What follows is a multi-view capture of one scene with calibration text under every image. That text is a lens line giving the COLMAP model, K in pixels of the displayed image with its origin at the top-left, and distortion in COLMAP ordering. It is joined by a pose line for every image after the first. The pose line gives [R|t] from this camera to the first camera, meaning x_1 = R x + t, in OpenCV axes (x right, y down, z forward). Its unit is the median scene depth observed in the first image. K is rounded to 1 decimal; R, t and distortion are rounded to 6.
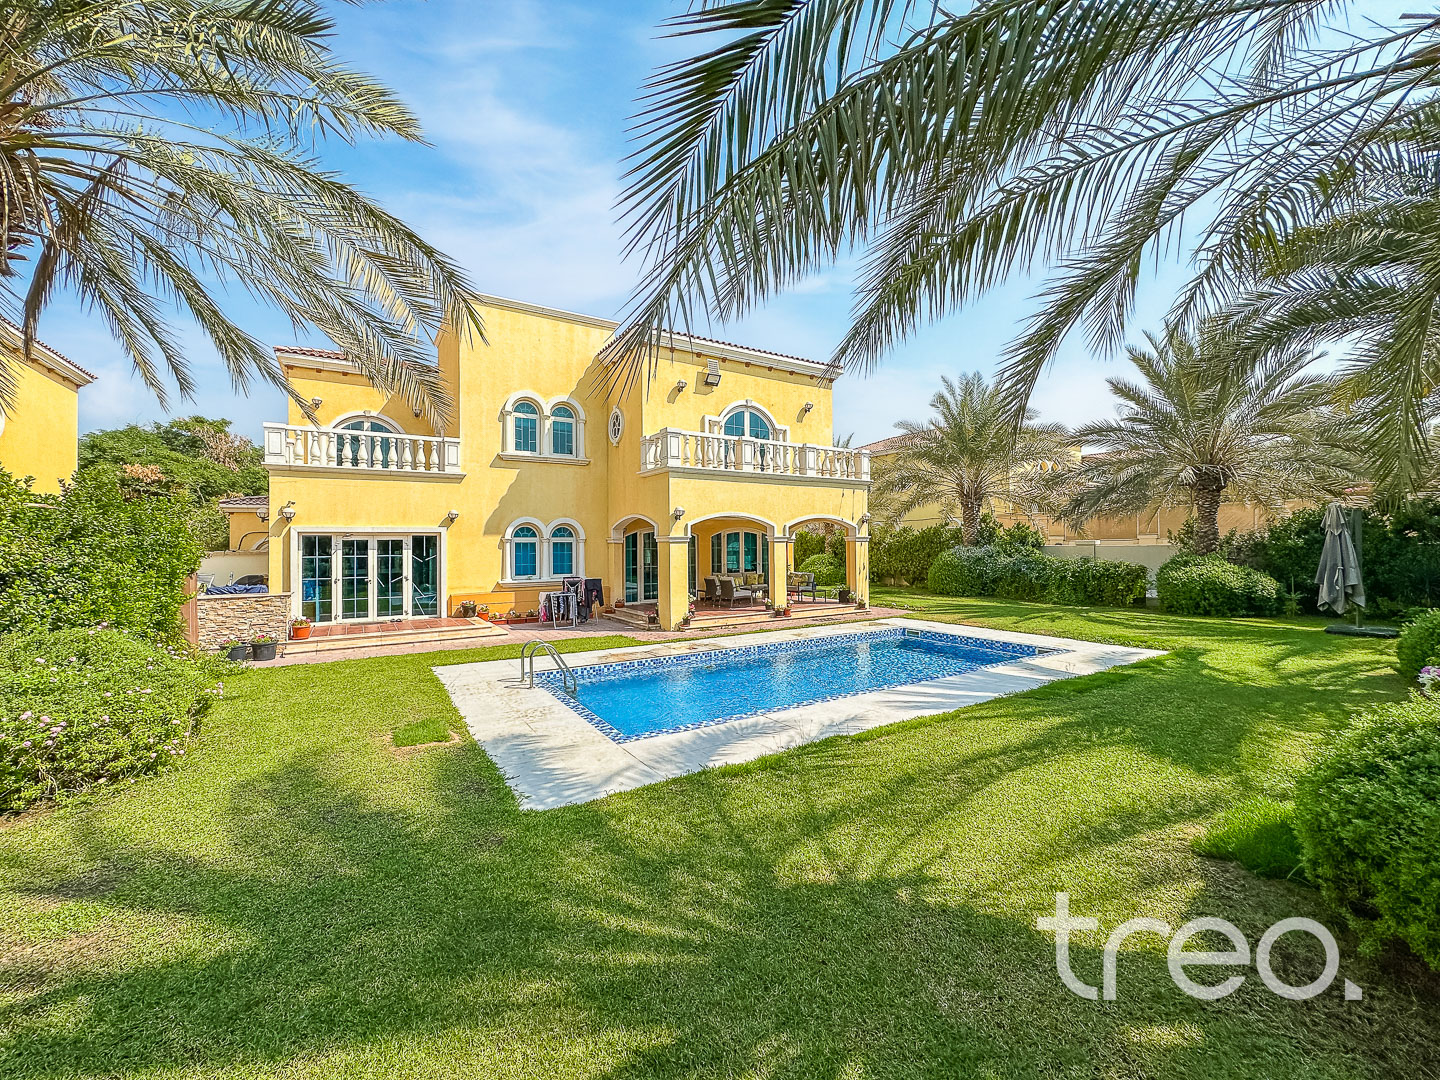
lens RADIAL K [[577.9, 0, 720.0], [0, 577.9, 540.0], [0, 0, 1]] dist [-0.002158, -0.000066]
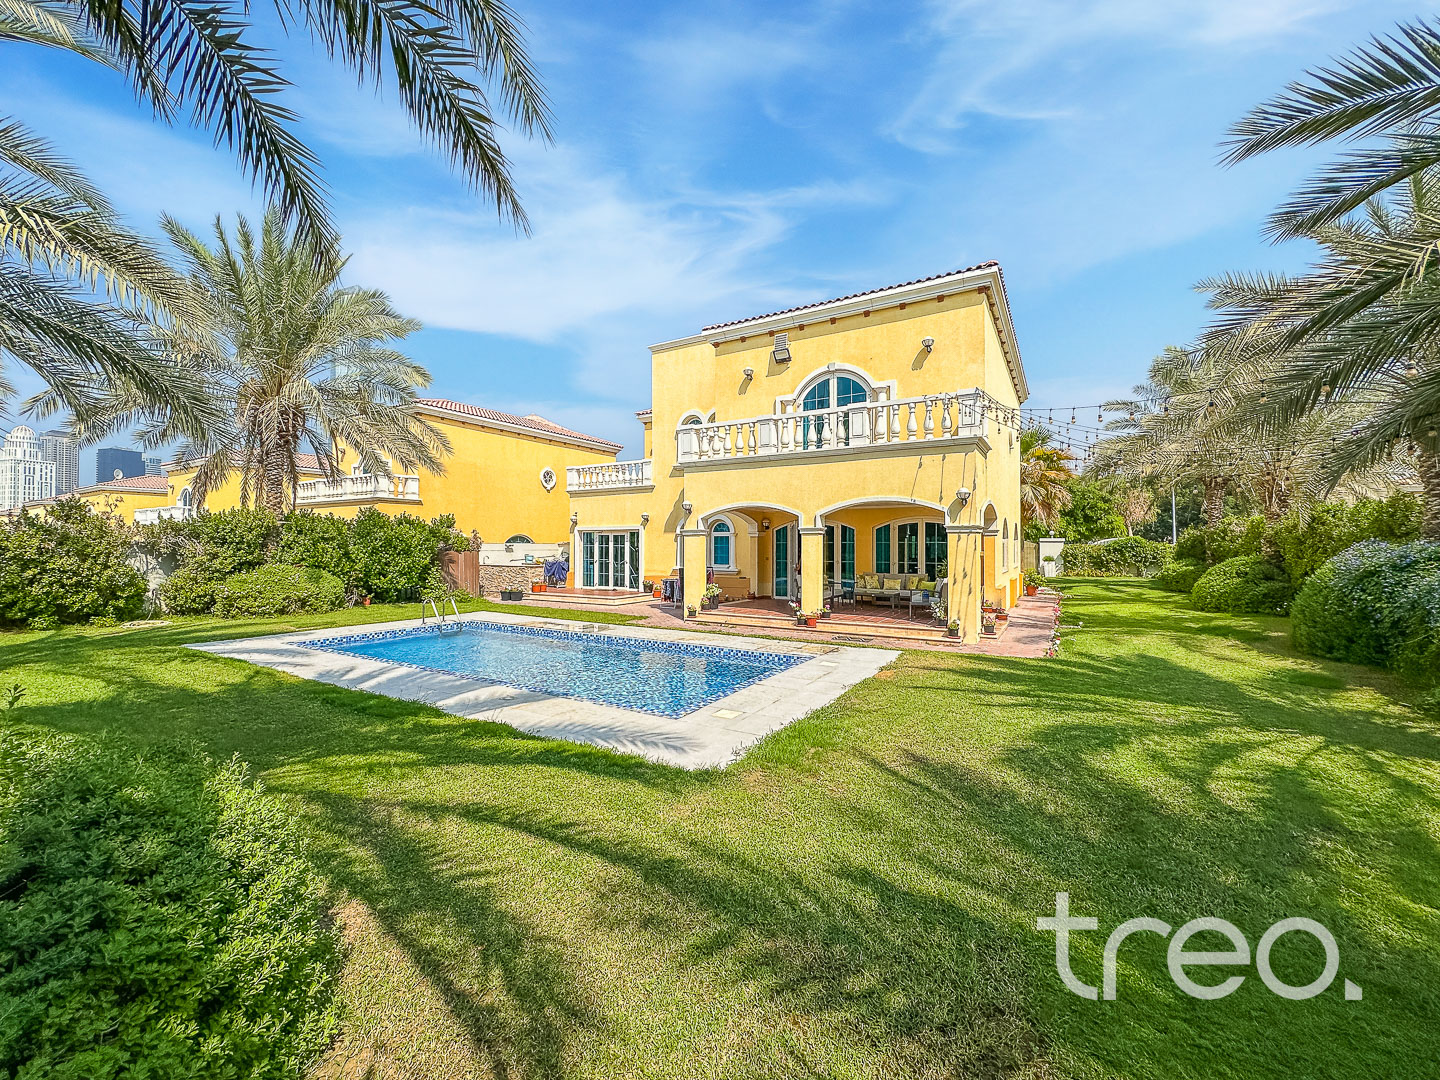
lens RADIAL K [[577.9, 0, 720.0], [0, 577.9, 540.0], [0, 0, 1]] dist [-0.002158, -0.000066]
pose [[0.450152, 0.001785, -0.892950, 0.810771], [0.007171, 0.999959, 0.005614, 0.005827], [0.892923, -0.008930, 0.450121, 0.542502]]
